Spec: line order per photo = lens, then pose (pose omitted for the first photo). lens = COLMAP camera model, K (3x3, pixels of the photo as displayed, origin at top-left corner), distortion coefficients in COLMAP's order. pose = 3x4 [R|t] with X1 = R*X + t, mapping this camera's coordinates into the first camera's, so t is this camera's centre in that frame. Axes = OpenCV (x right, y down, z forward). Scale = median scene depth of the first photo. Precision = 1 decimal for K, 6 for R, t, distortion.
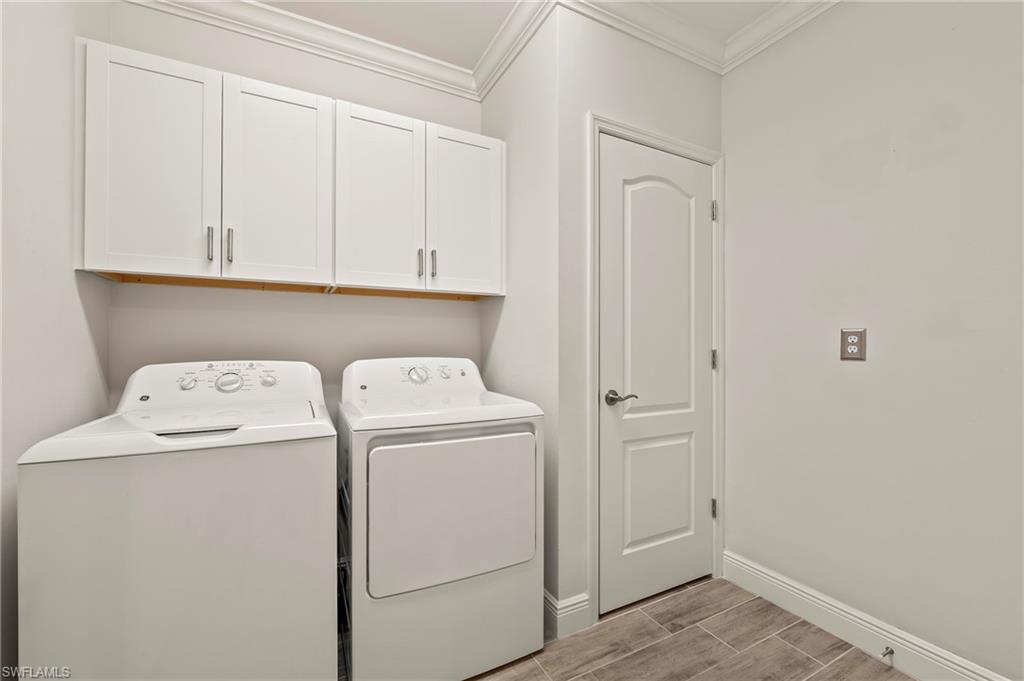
lens RADIAL K [[425.6, 0, 512.8], [0, 425.6, 345.6], [0, 0, 1]] dist [-0.007006, -0.000821]
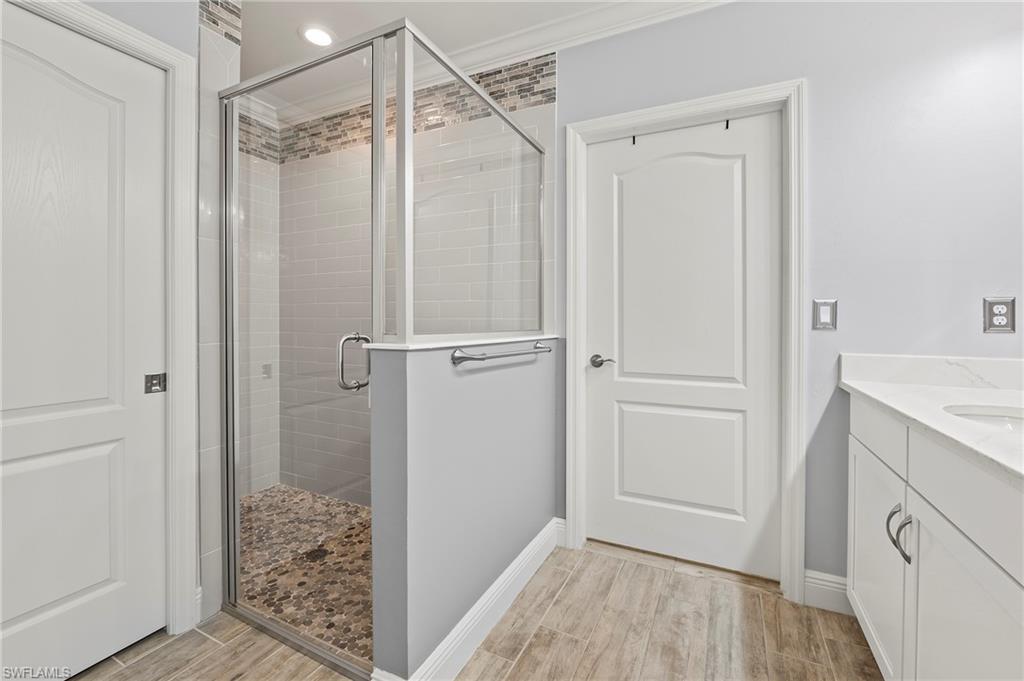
lens RADIAL K [[425.6, 0, 518.0], [0, 425.6, 320.2], [0, 0, 1]] dist [-0.007006, -0.000821]
pose [[0.803316, 0.002327, 0.595549, -0.572177], [-0.001269, 0.999997, -0.002196, 0.011201], [-0.595552, 0.001008, 0.803316, 0.879167]]
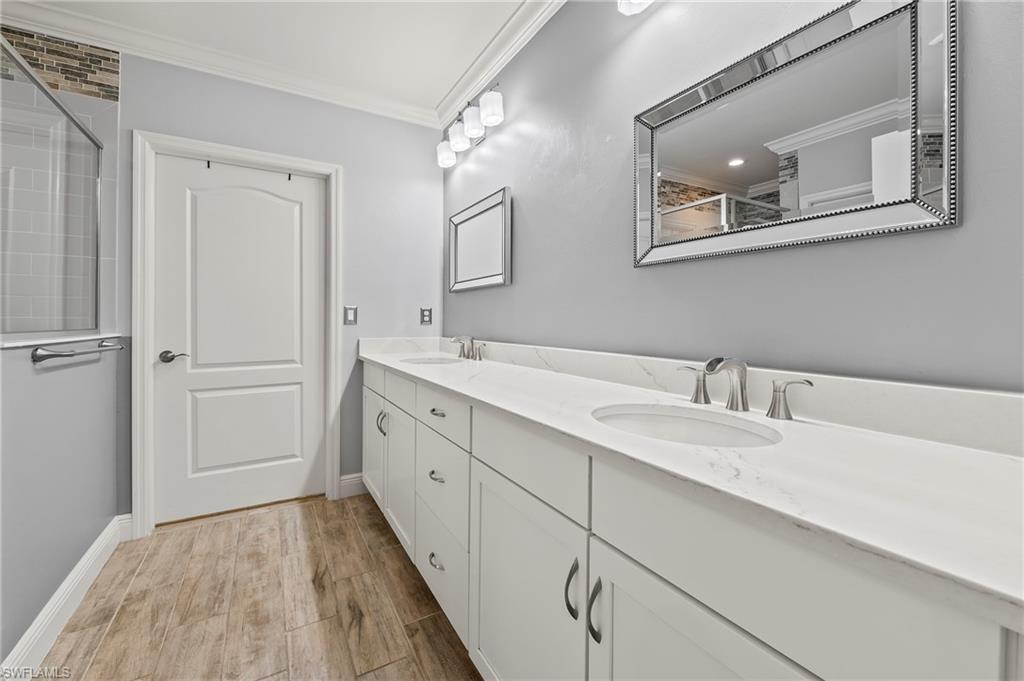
lens RADIAL K [[425.6, 0, 513.9], [0, 425.6, 316.7], [0, 0, 1]] dist [-0.007006, -0.000821]
pose [[-0.048863, 0.004872, 0.998794, -1.071552], [0.001798, 0.999987, -0.004789, 0.009897], [-0.998804, 0.001562, -0.048871, 0.699081]]
